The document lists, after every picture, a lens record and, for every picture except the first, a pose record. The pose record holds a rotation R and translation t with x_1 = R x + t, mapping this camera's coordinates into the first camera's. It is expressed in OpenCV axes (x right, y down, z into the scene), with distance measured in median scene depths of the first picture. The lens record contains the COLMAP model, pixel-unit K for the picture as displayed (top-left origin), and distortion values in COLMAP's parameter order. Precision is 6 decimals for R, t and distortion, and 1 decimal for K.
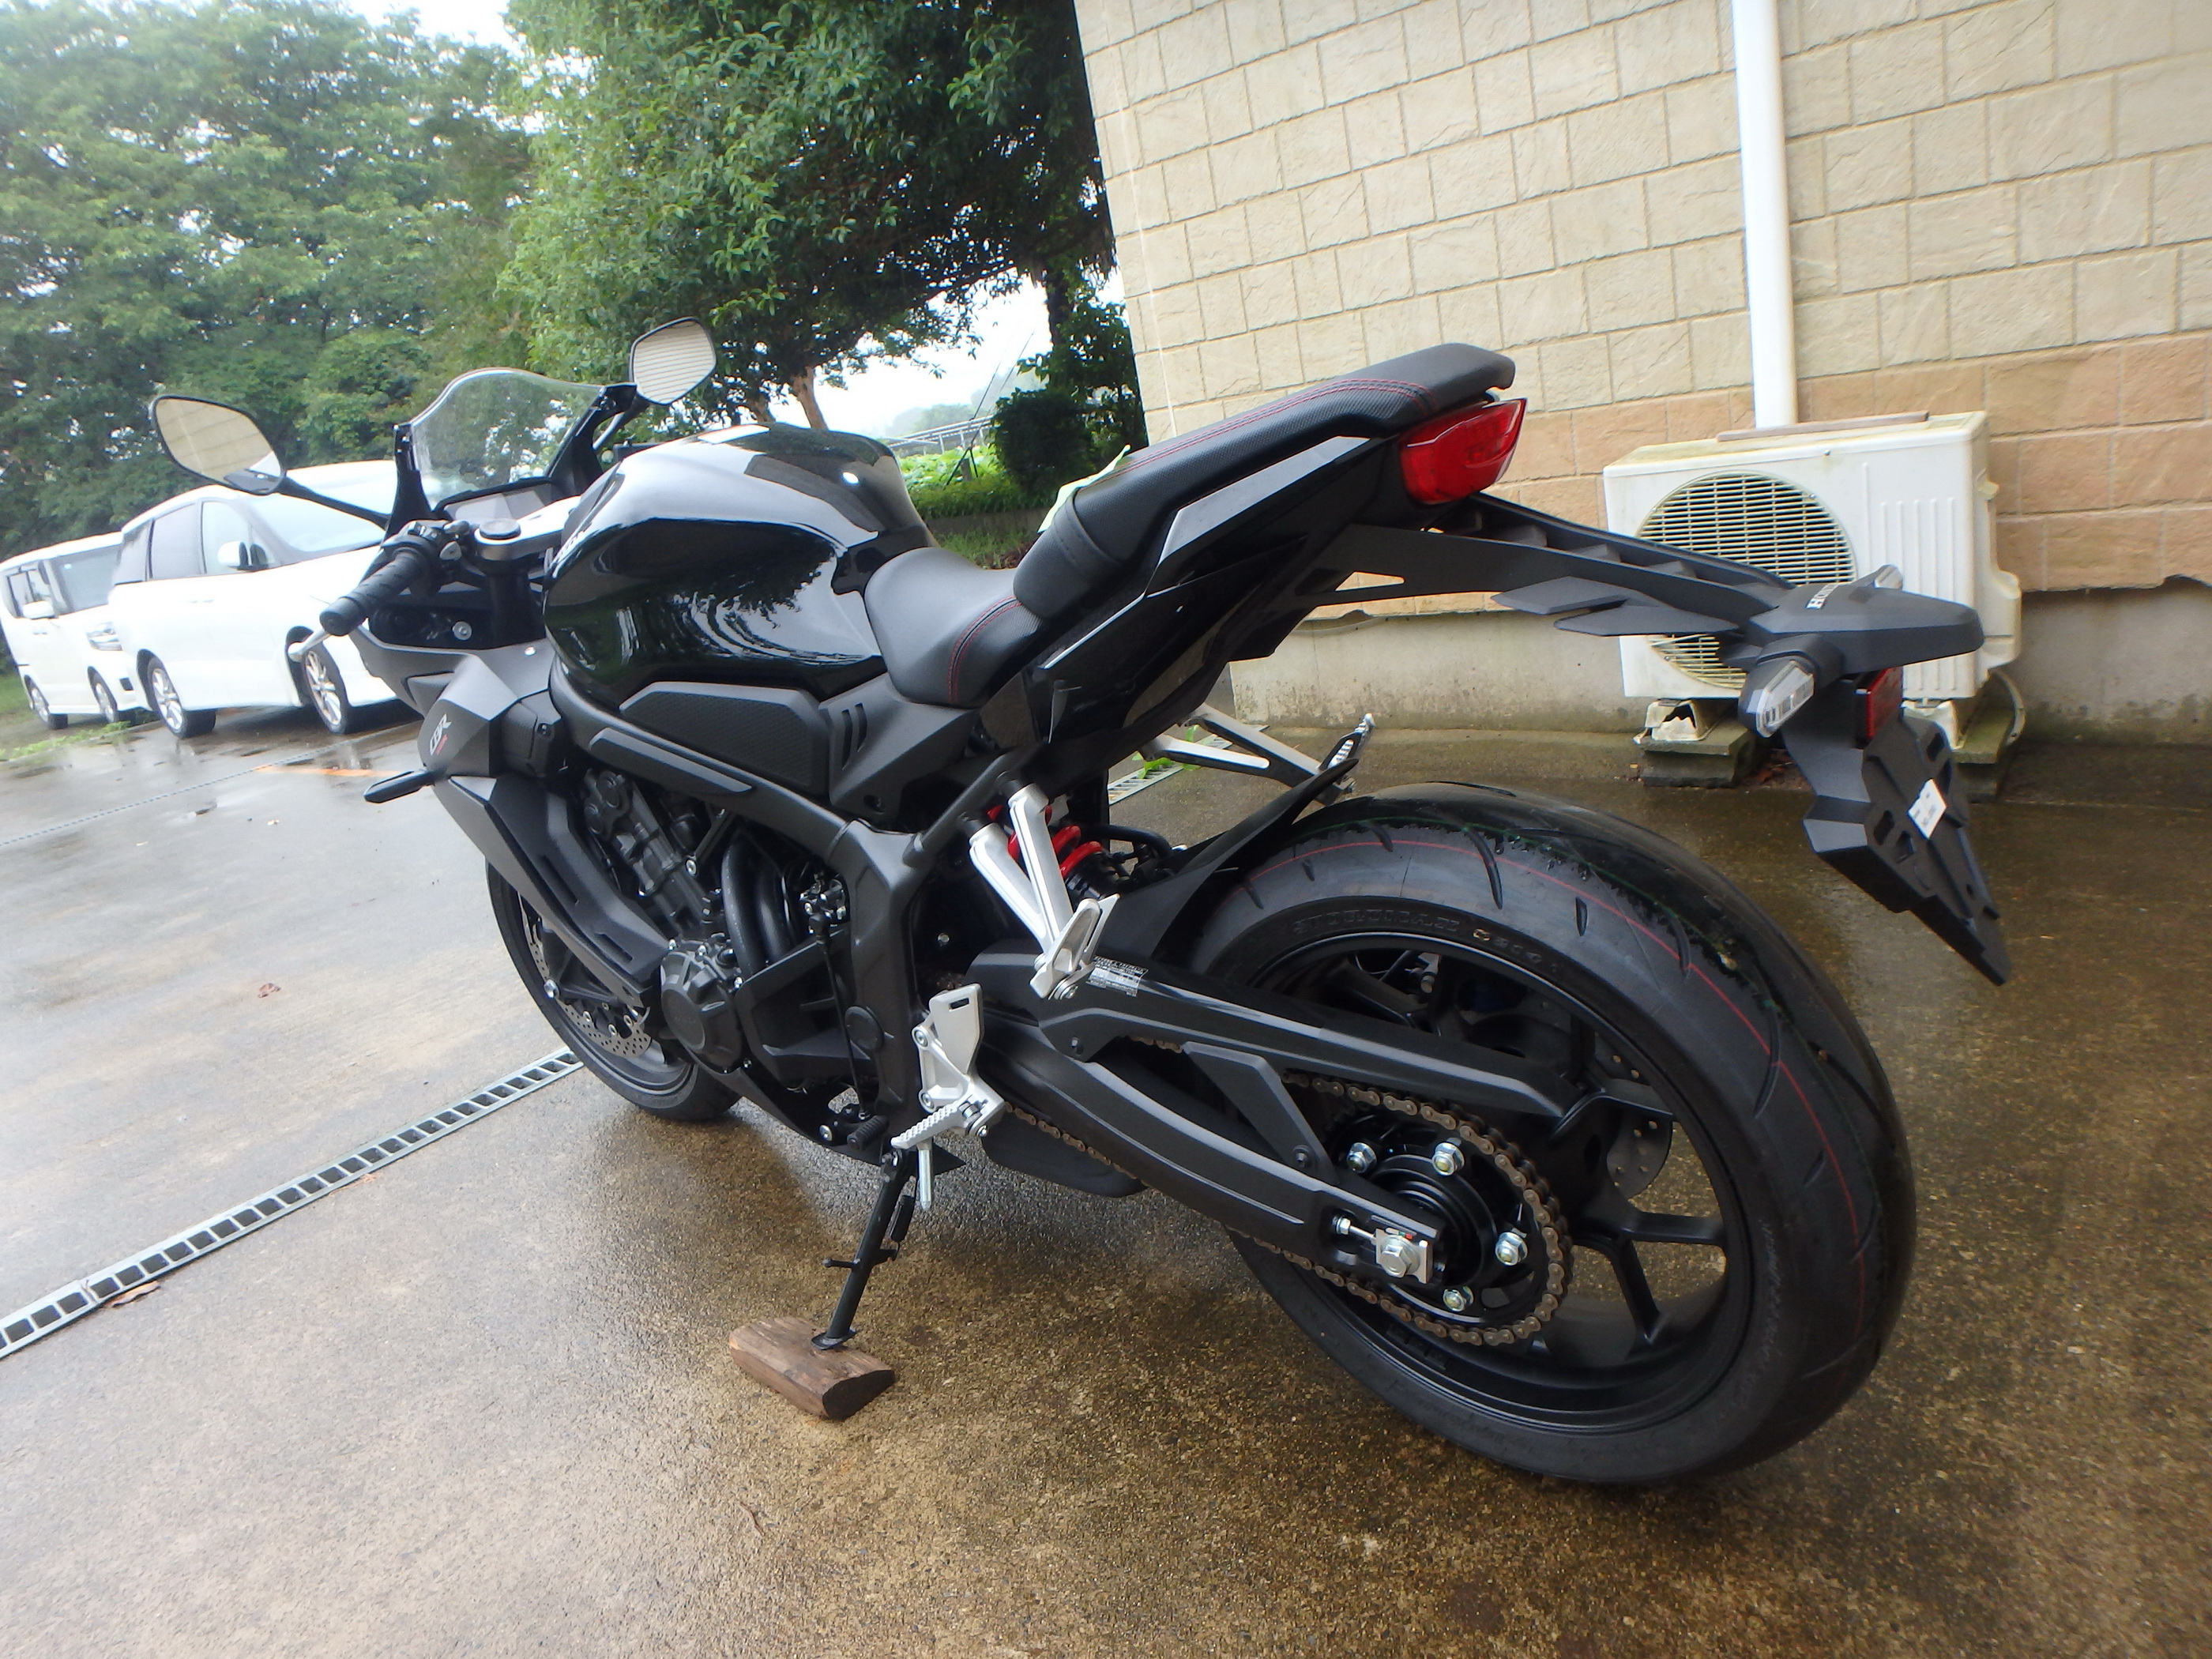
lens RADIAL K [[1395.4, 0, 1075.7], [0, 1395.4, 853.5], [0, 0, 1]] dist [-0.069186, 0.015446]
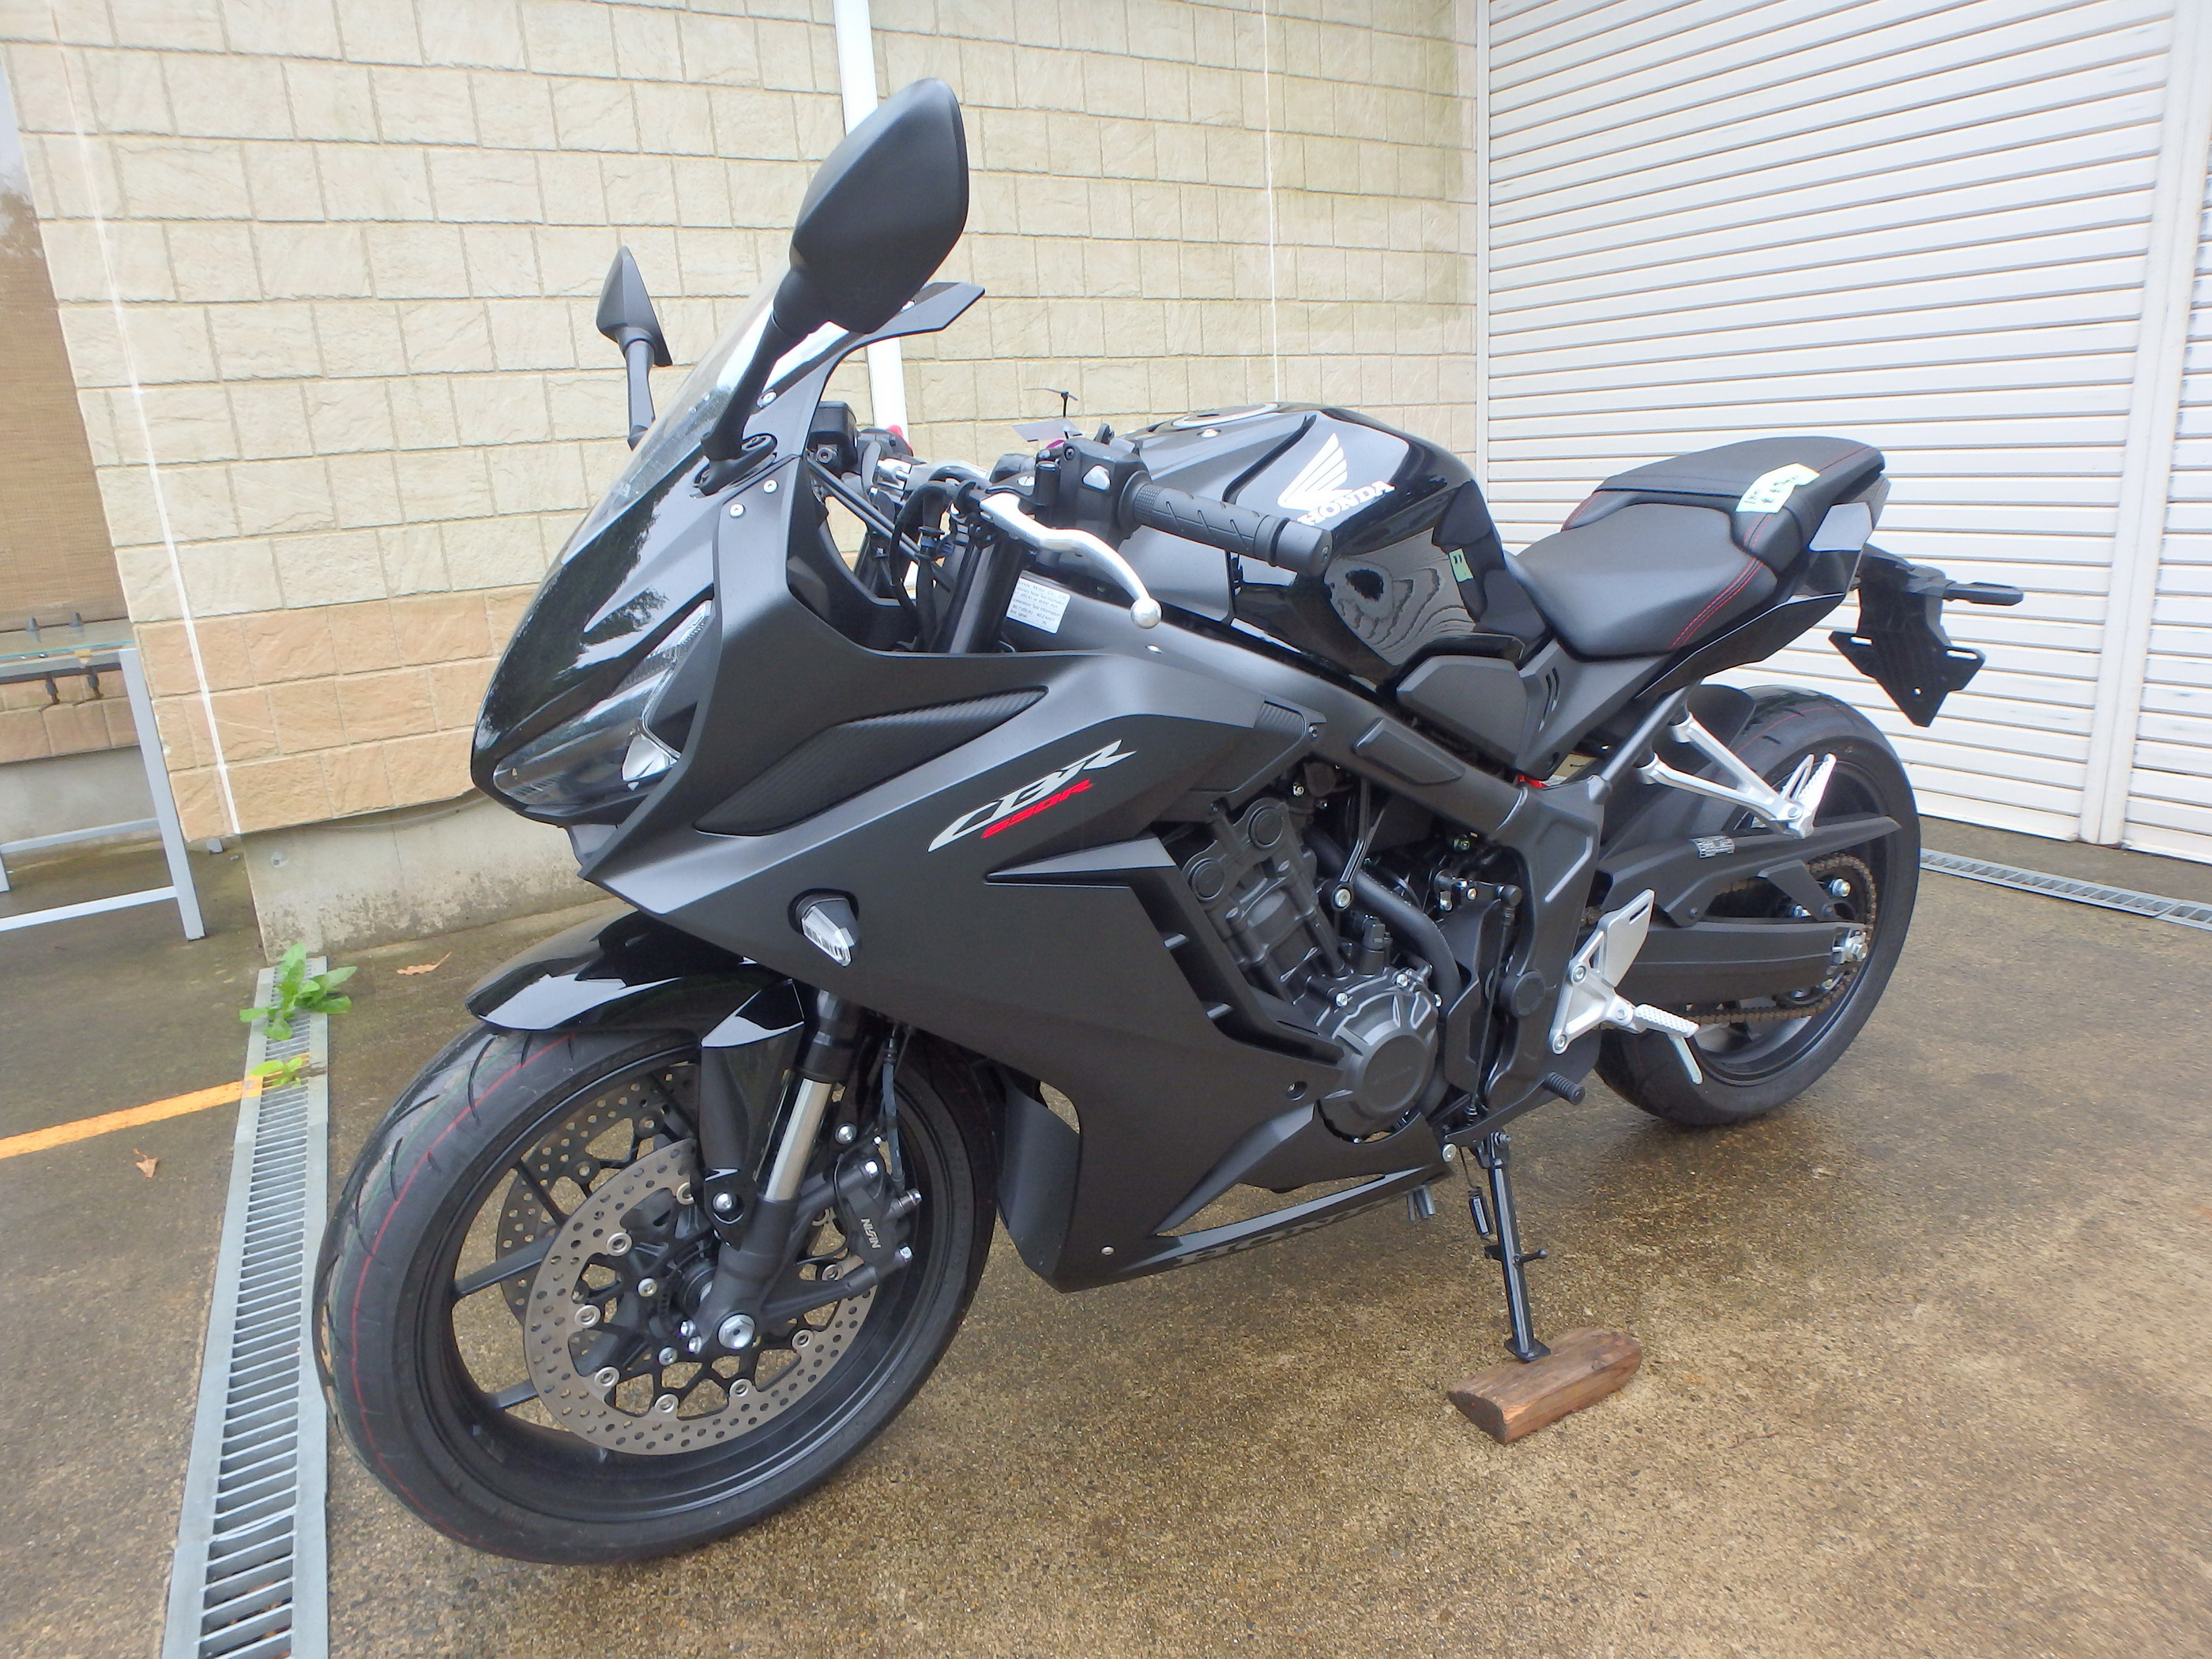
lens RADIAL K [[1372.5, 0, 1113.9], [0, 1372.5, 827.4], [0, 0, 1]] dist [-0.050625, 0.015311]
pose [[0.329501, -0.091740, 0.939688, -0.637824], [0.285208, 0.958444, -0.006437, -0.038982], [-0.900048, 0.270128, 0.341973, 0.482028]]
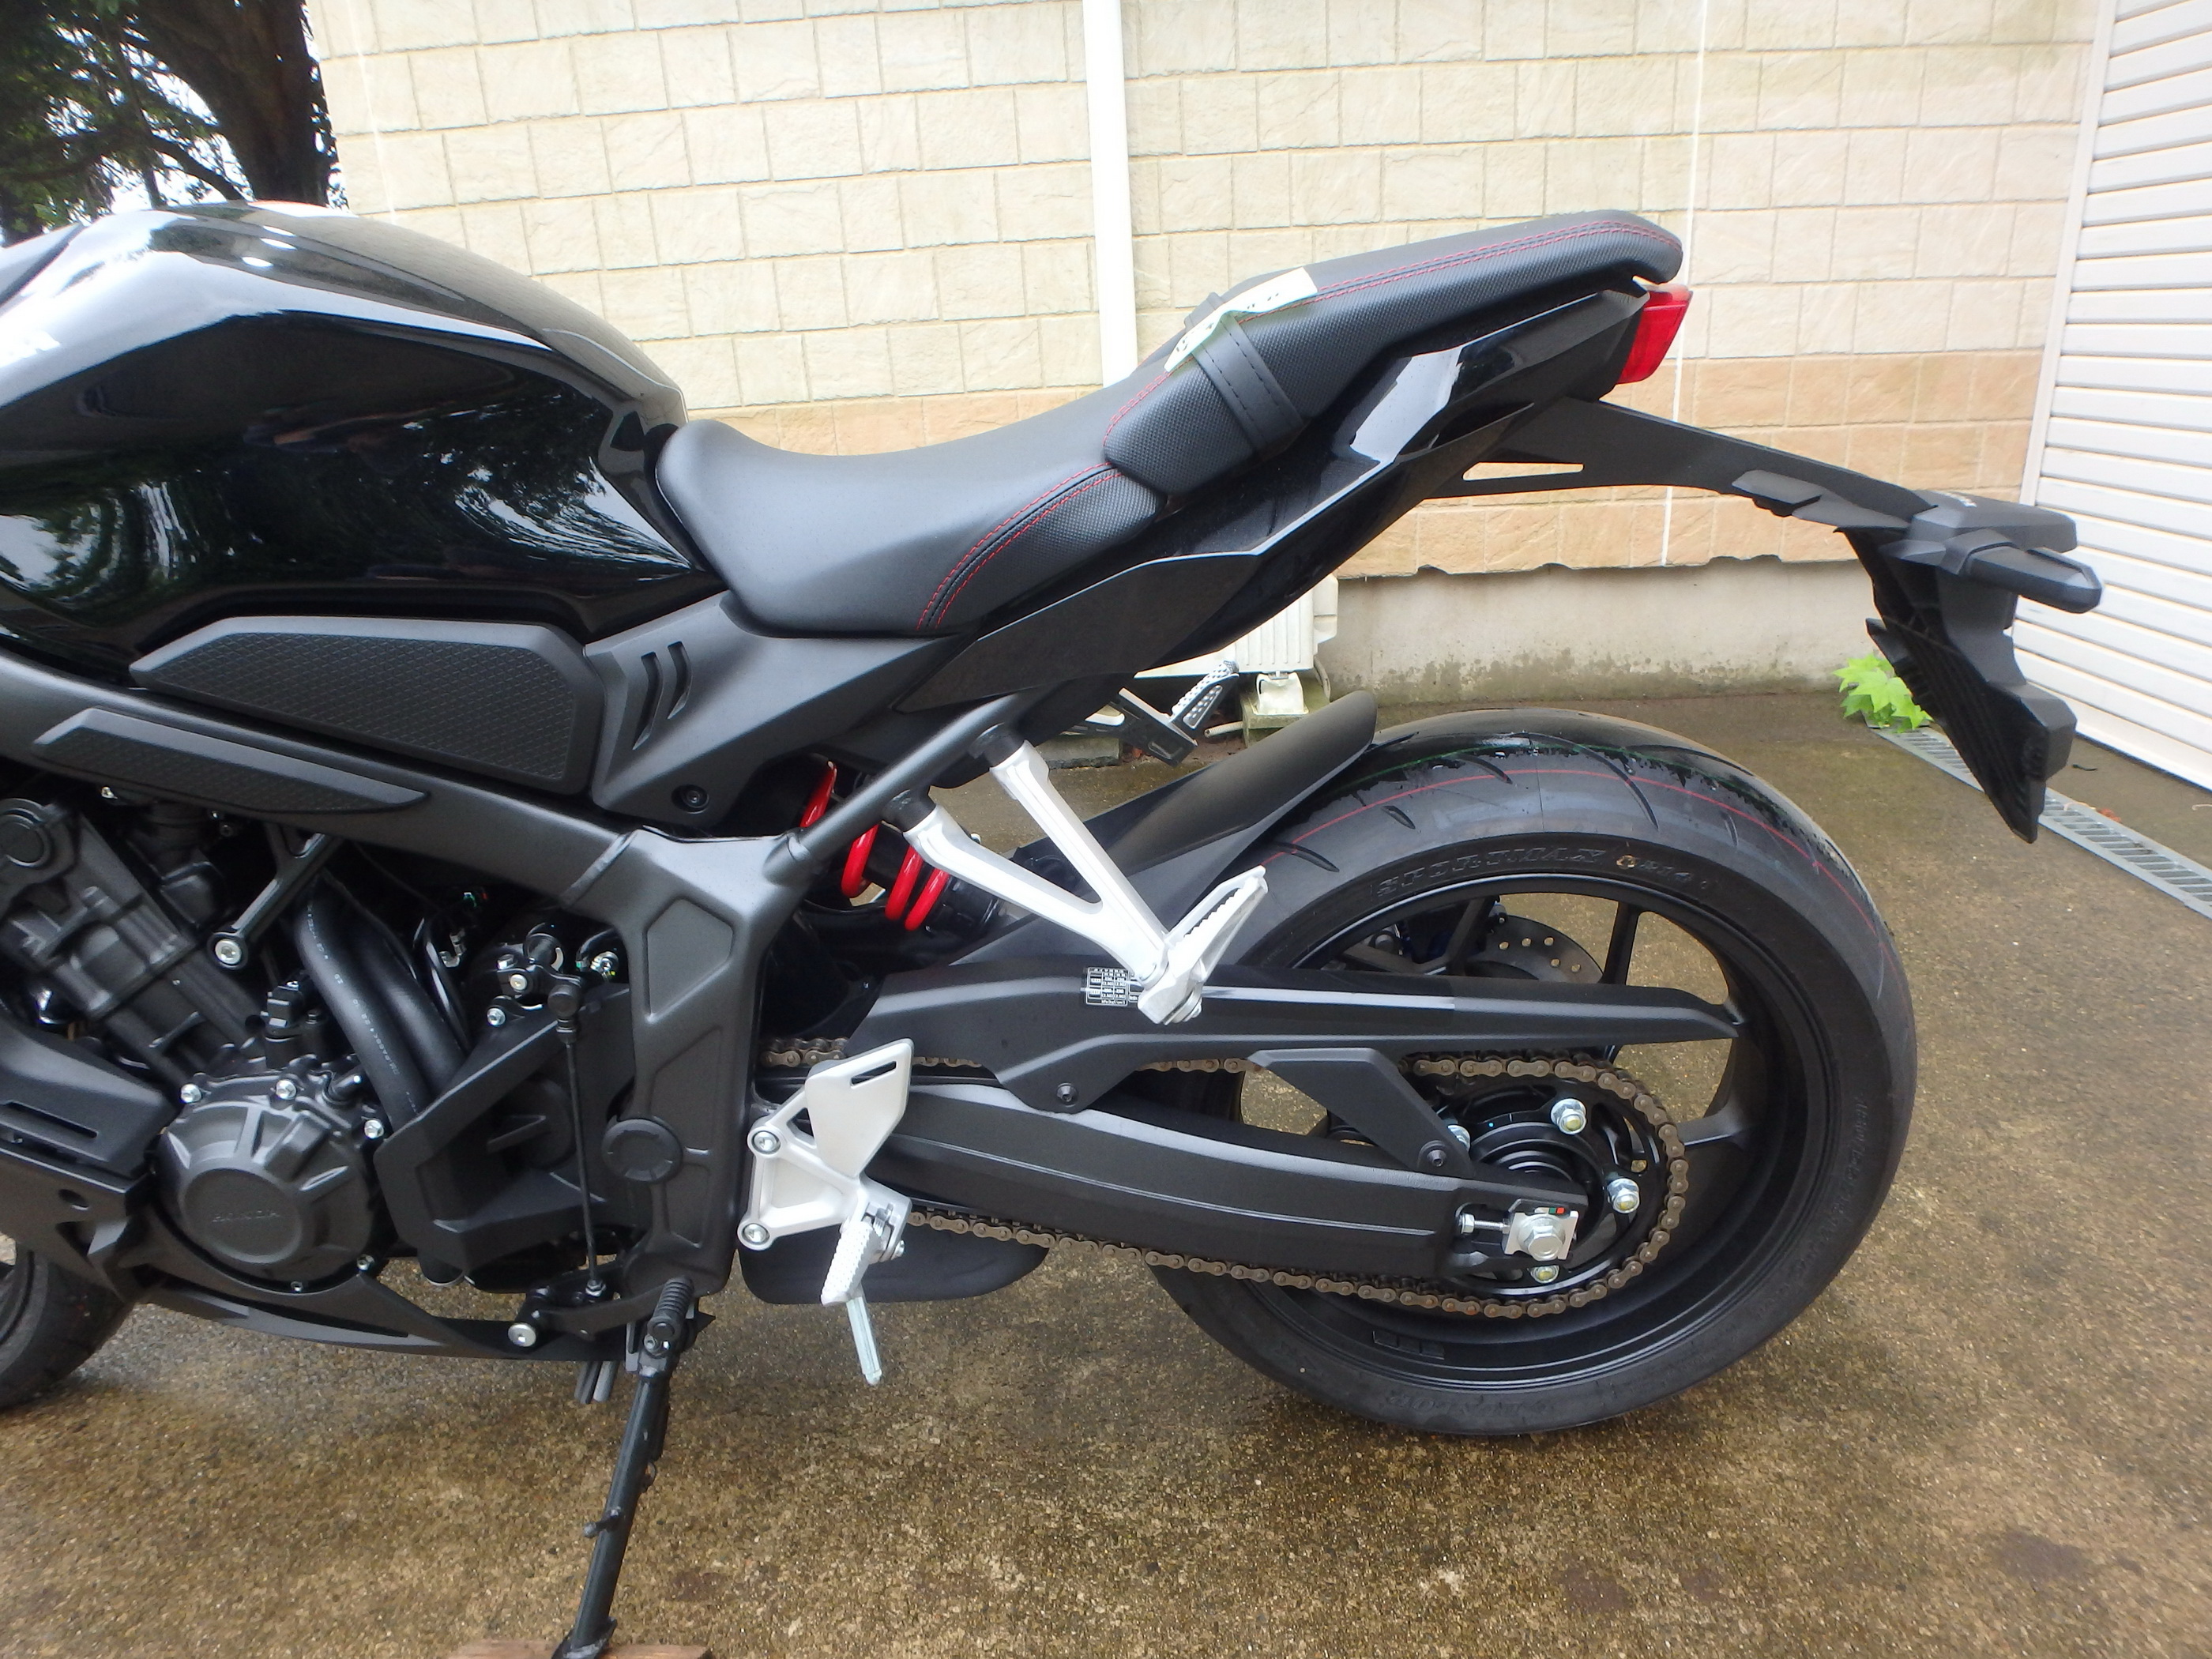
lens RADIAL K [[1377.5, 0, 1148.9], [0, 1377.5, 827.4], [0, 0, 1]] dist [-0.048159, 0.006857]
pose [[0.764001, -0.089578, 0.638966, -0.196786], [0.113909, 0.993486, 0.003080, 0.000175], [-0.635080, 0.070431, 0.769229, 0.186965]]
